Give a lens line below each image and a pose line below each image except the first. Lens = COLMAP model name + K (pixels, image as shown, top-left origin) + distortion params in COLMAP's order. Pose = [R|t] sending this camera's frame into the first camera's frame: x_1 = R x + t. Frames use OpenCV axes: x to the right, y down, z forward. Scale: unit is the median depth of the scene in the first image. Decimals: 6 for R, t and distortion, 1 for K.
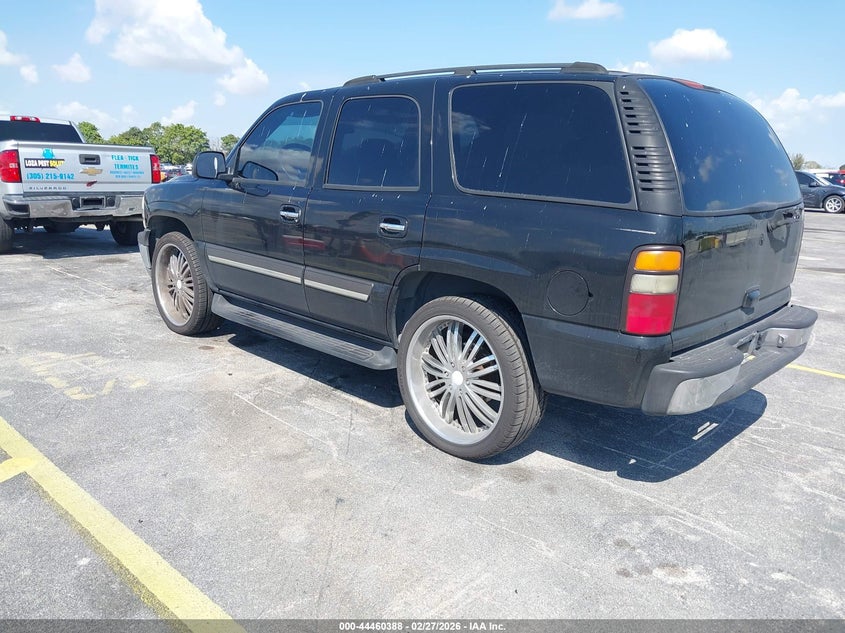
lens RADIAL K [[677.9, 0, 423.7], [0, 677.9, 322.3], [0, 0, 1]] dist [0.006978, -0.004422]
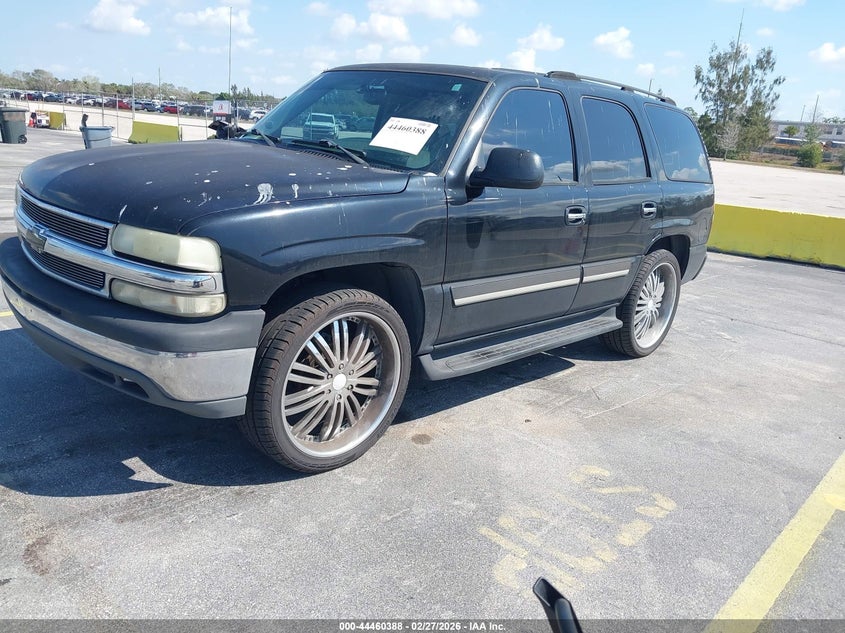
lens RADIAL K [[677.9, 0, 420.4], [0, 677.9, 315.4], [0, 0, 1]] dist [0.006978, -0.004422]
pose [[-0.018694, -0.294179, 0.955568, -1.088084], [0.140461, 0.945484, 0.293822, -0.321097], [-0.989910, 0.139713, 0.023646, 1.155105]]
